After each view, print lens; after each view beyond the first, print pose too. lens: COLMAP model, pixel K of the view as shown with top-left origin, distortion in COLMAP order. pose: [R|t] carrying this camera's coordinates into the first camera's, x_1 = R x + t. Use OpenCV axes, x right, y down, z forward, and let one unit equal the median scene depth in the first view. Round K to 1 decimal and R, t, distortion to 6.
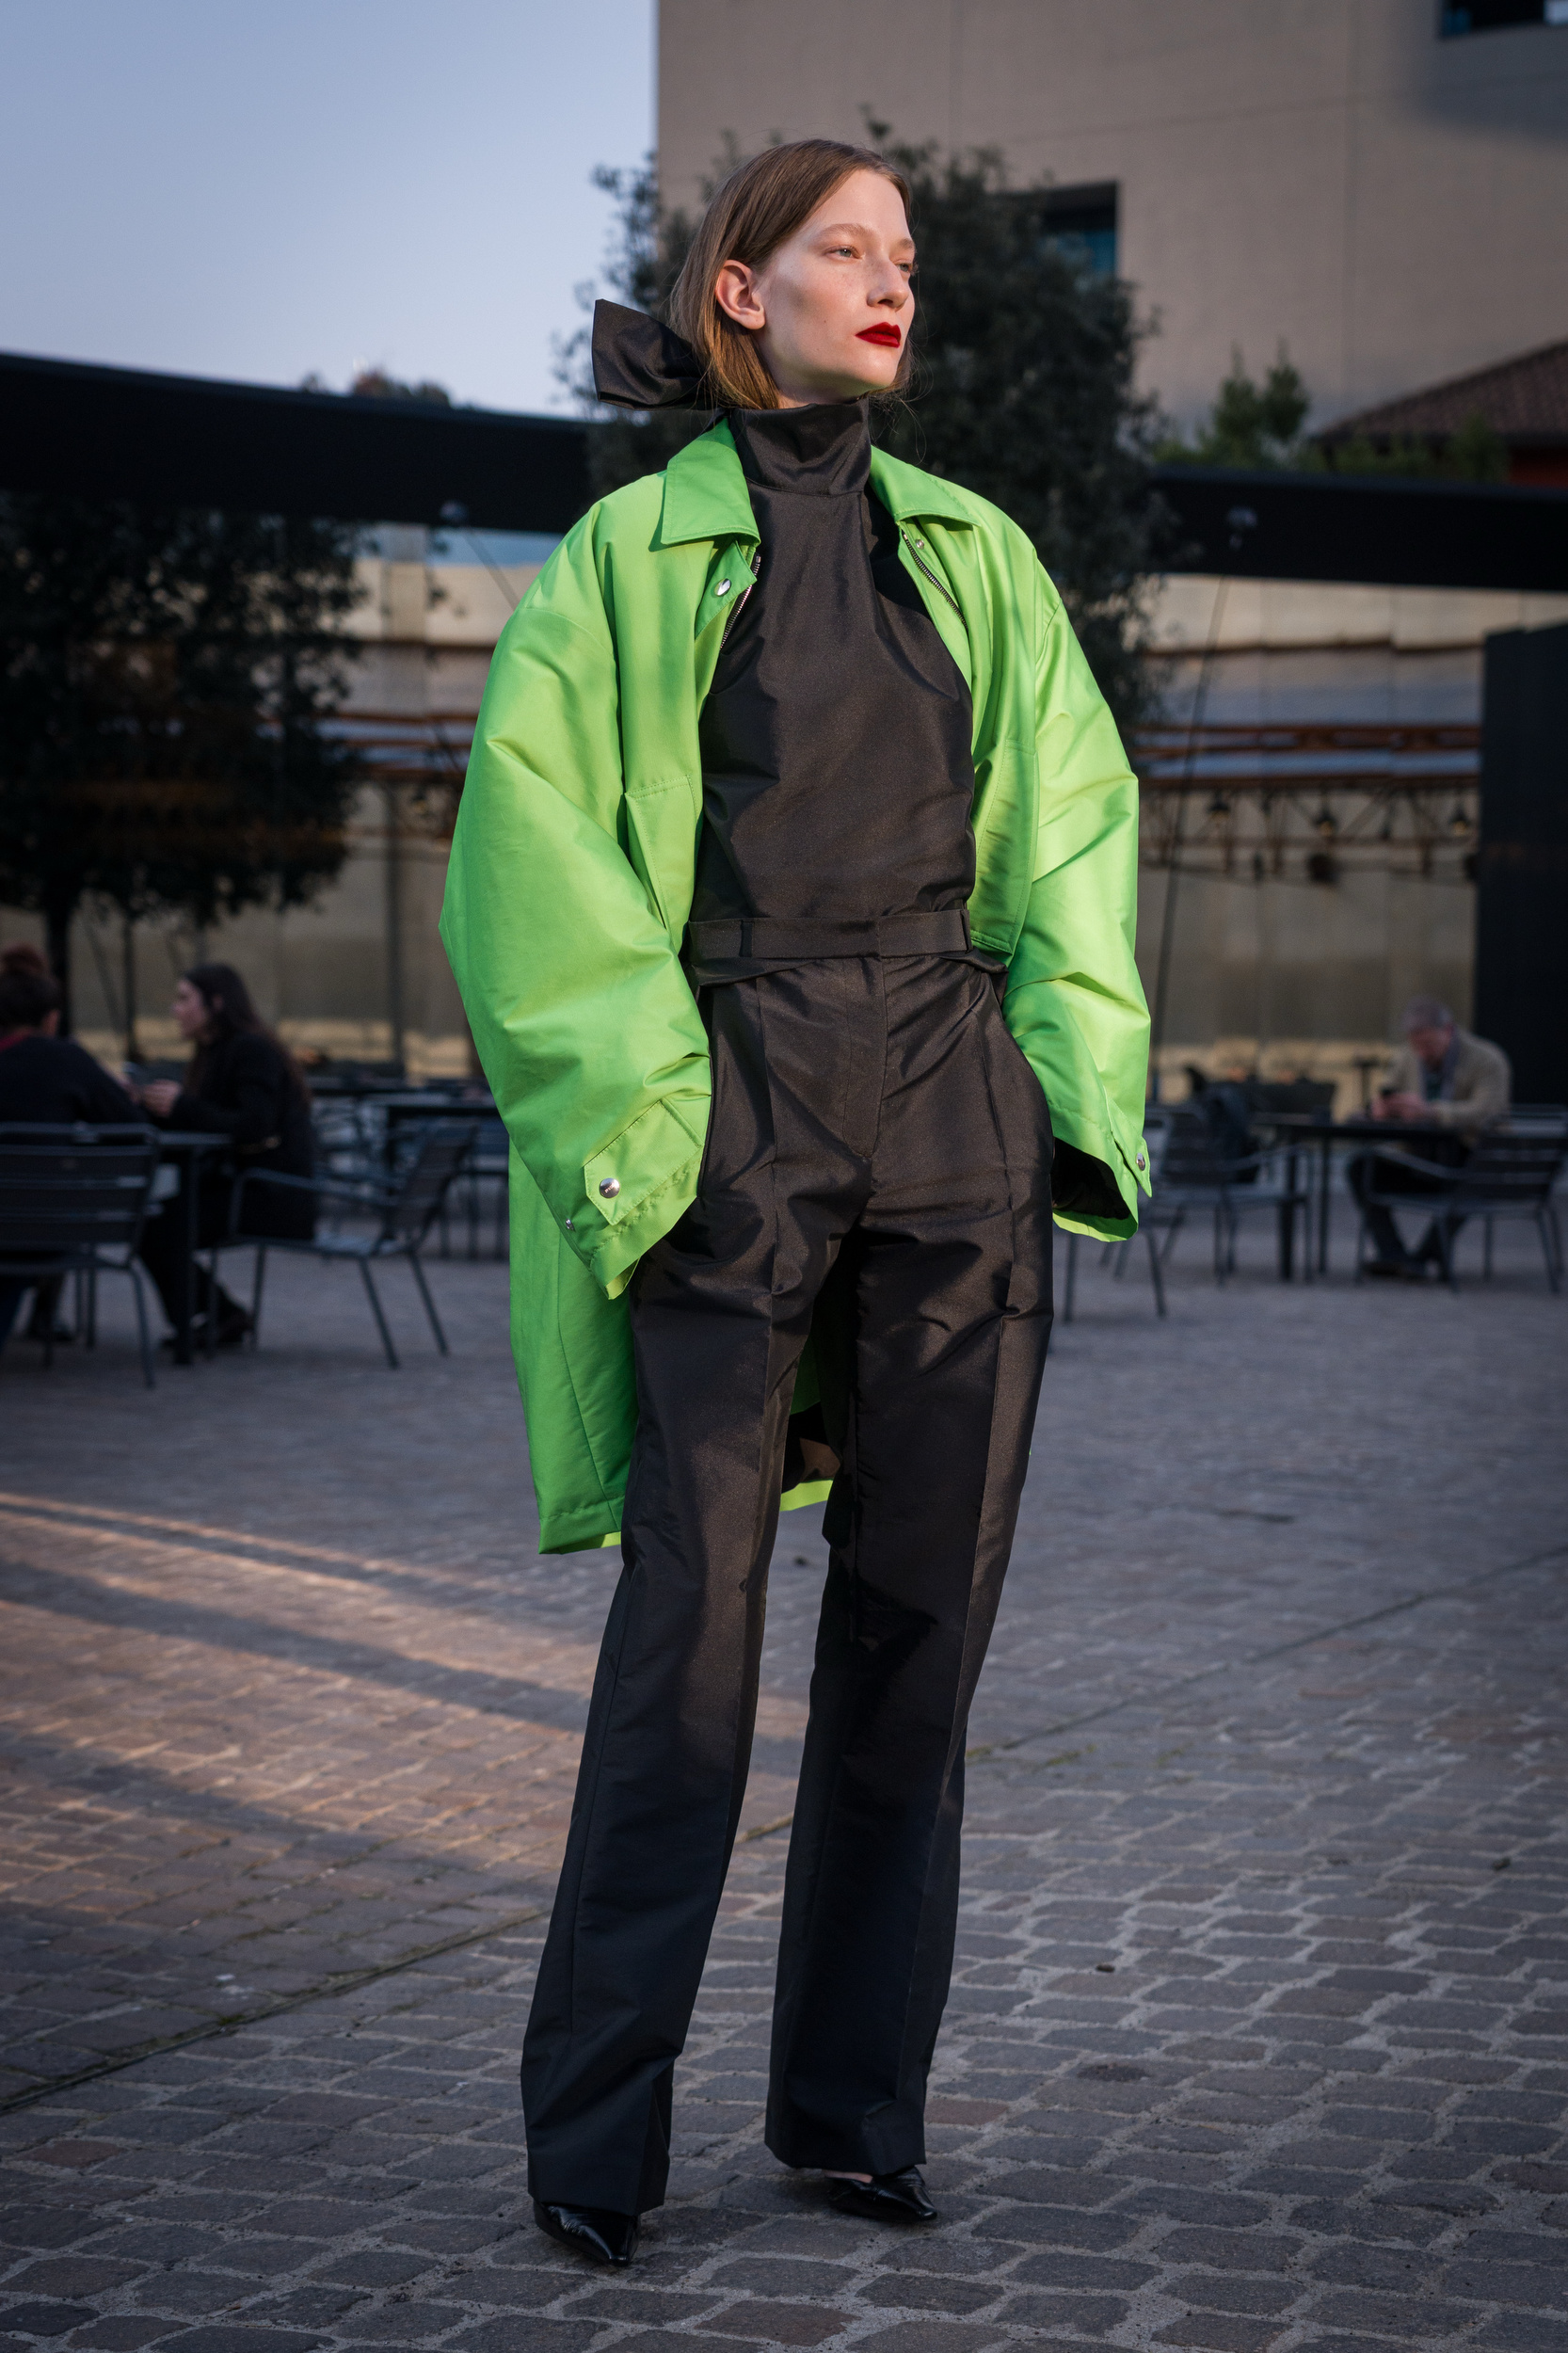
lens RADIAL K [[4149.8, 0, 789.4], [0, 4149.8, 1177.2], [0, 0, 1]] dist [0.034227, 0.000000]
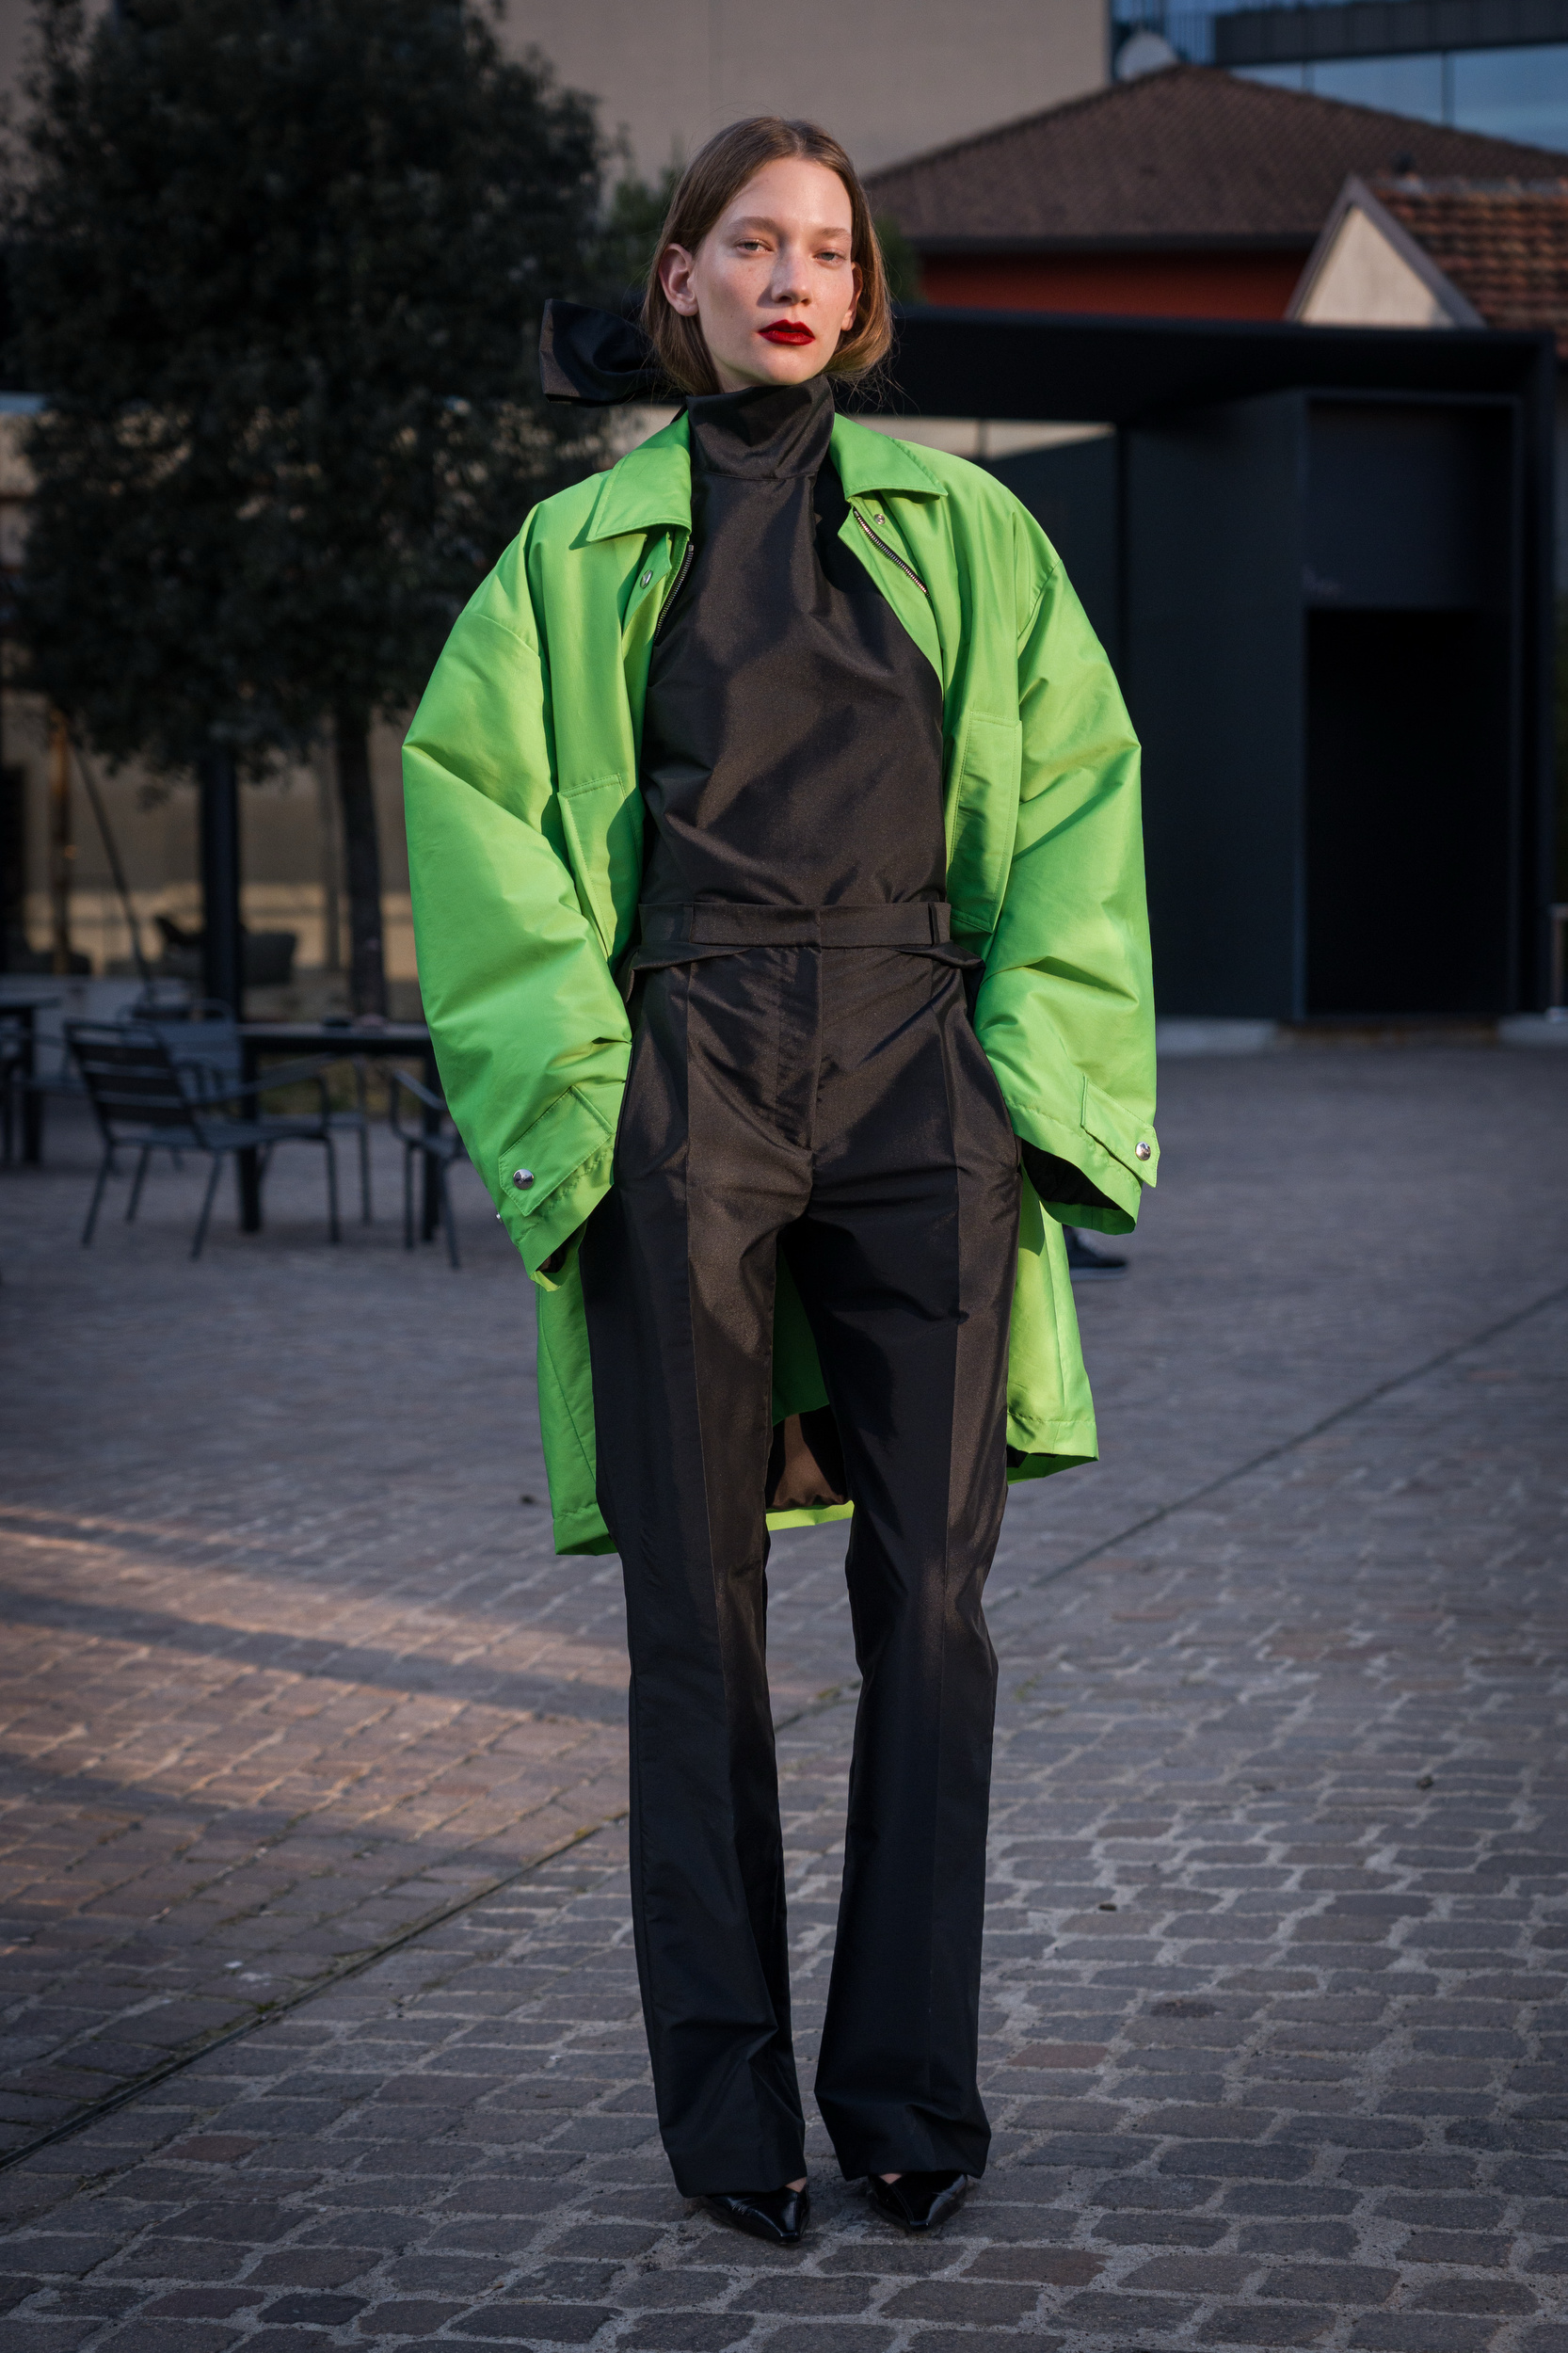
lens RADIAL K [[4502.8, 0, 776.9], [0, 4502.8, 1177.7], [0, 0, 1]] dist [0.047960, 0.000000]
pose [[0.989807, -0.031667, 0.138854, -0.134735], [0.027599, 0.999134, 0.031123, -0.020998], [-0.139719, -0.026974, 0.989824, -0.063464]]
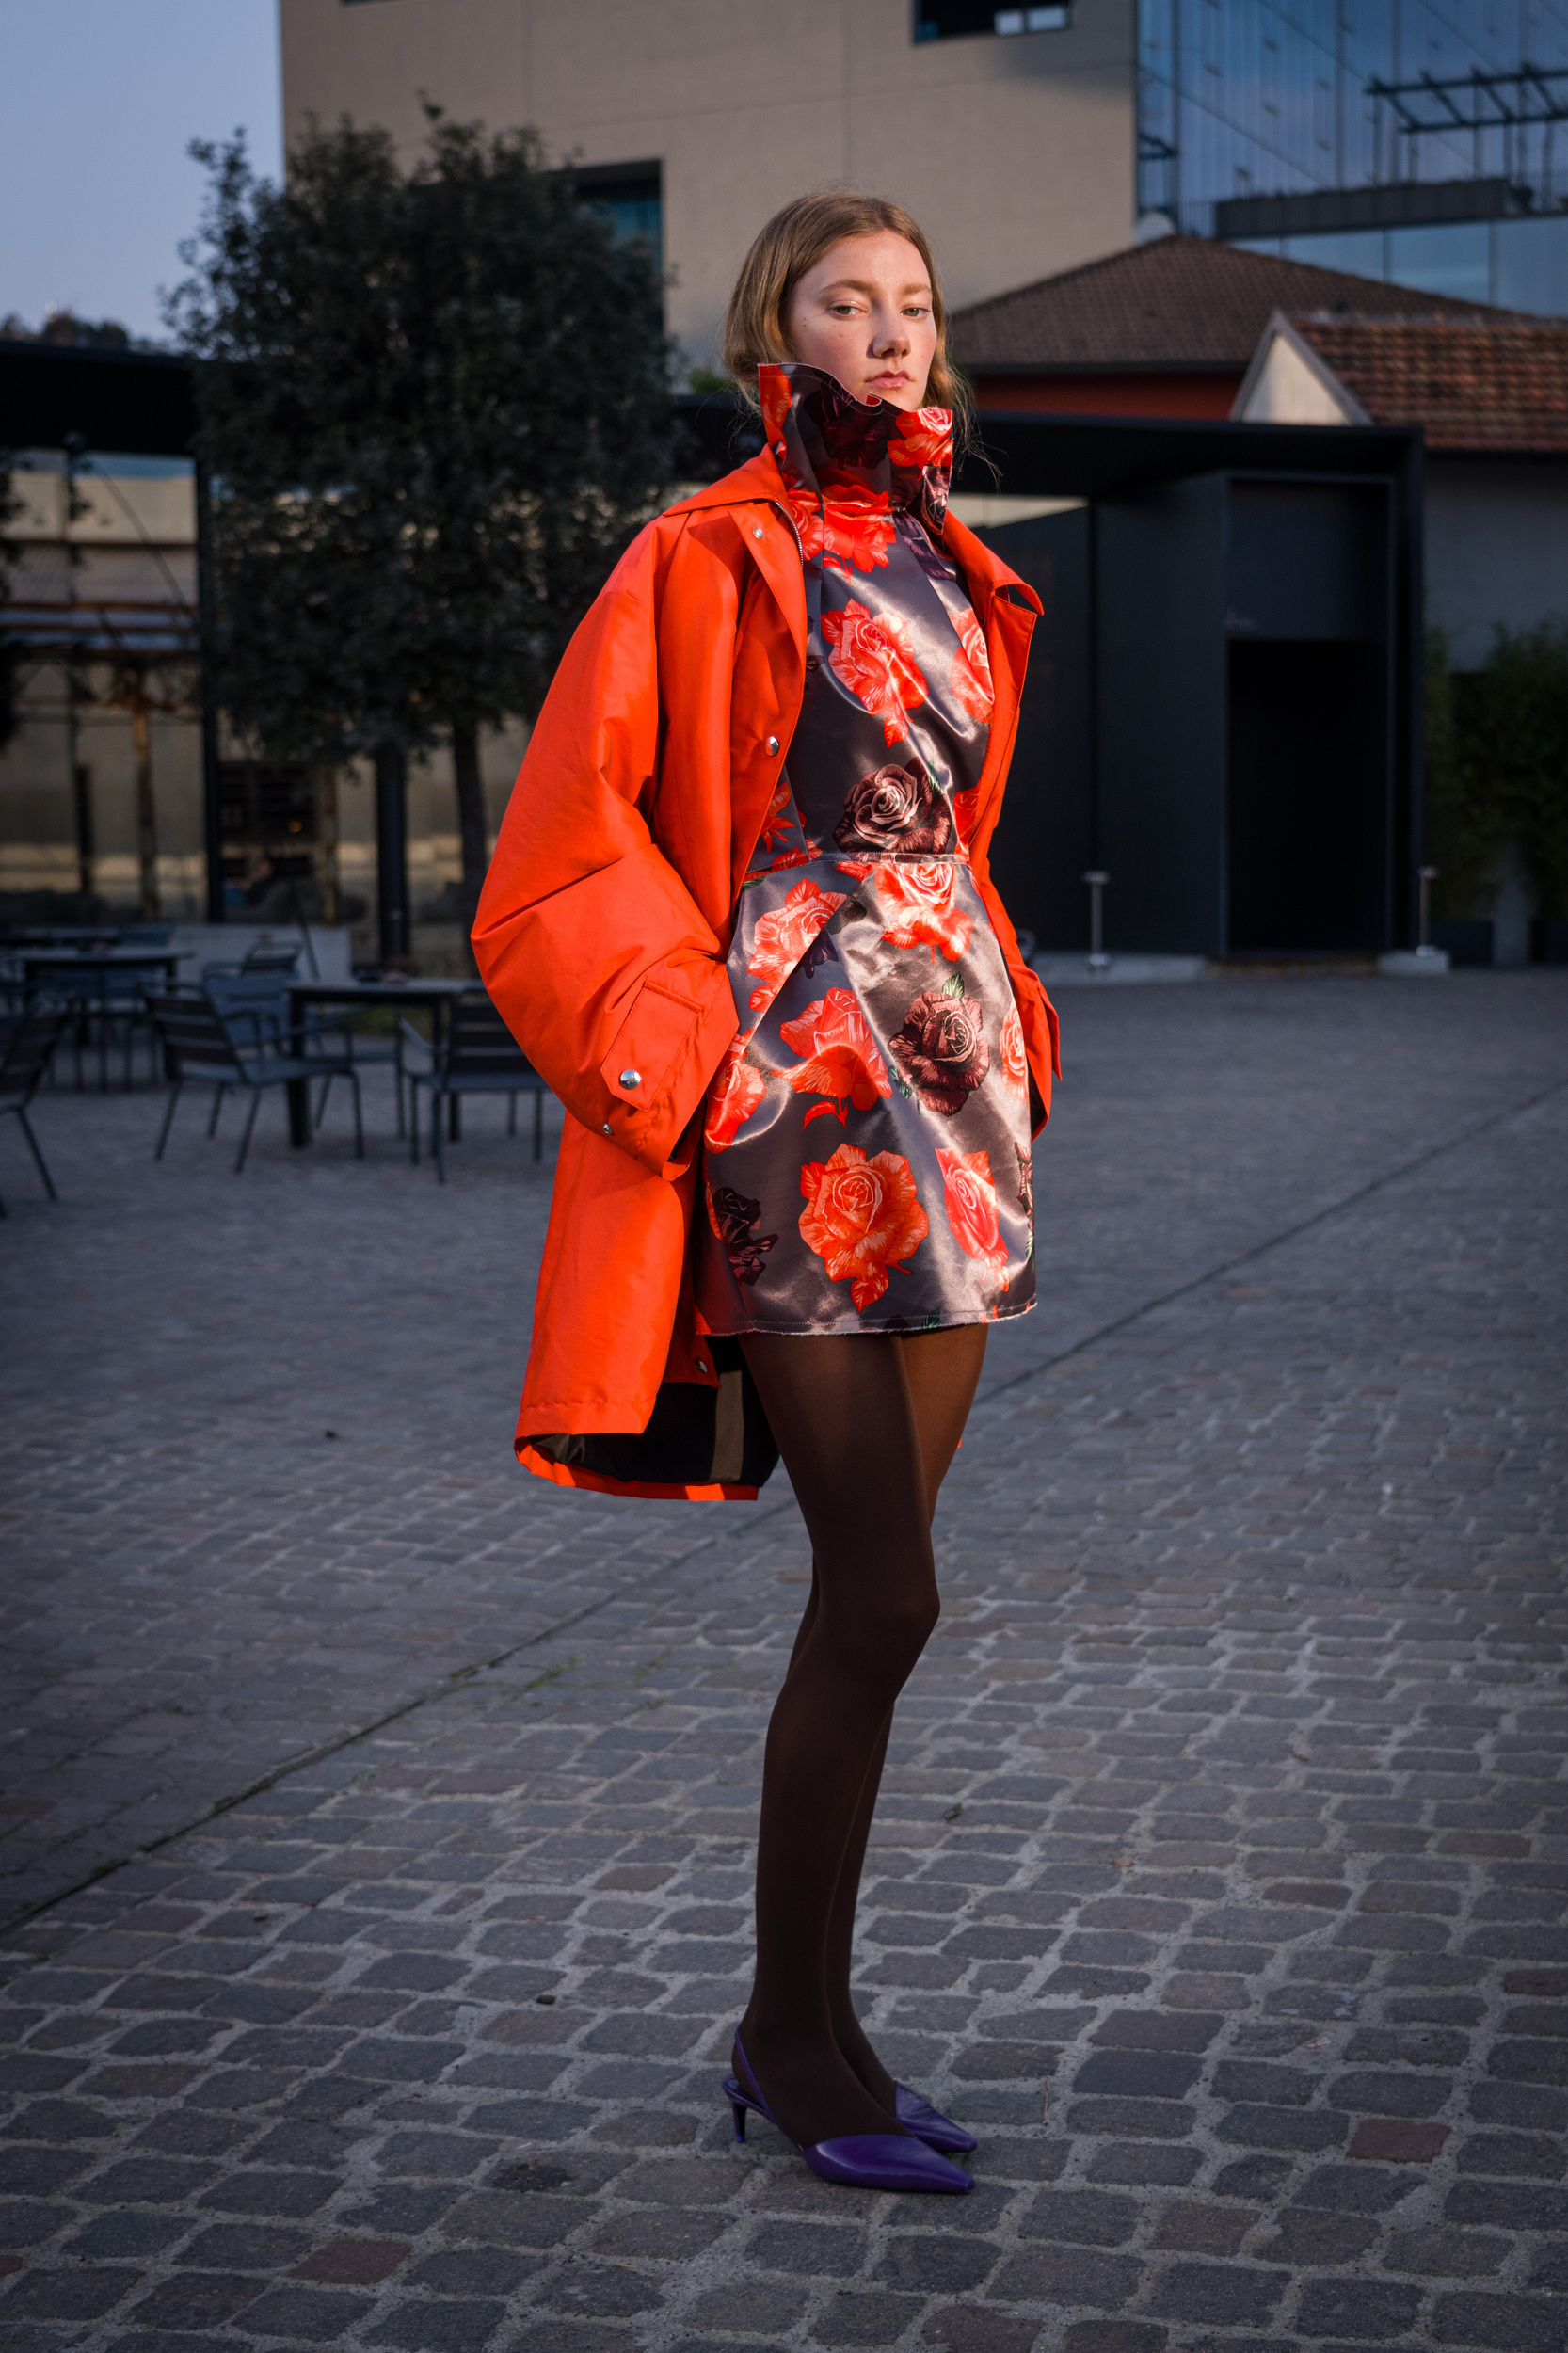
lens RADIAL K [[3320.1, 0, 856.0], [0, 3320.1, 1088.9], [0, 0, 1]] dist [0.025111, 0.000000]
pose [[0.991126, -0.033159, 0.128720, 0.049034], [0.028270, 0.998815, 0.039626, -0.046031], [-0.129881, -0.035635, 0.990889, 0.202362]]
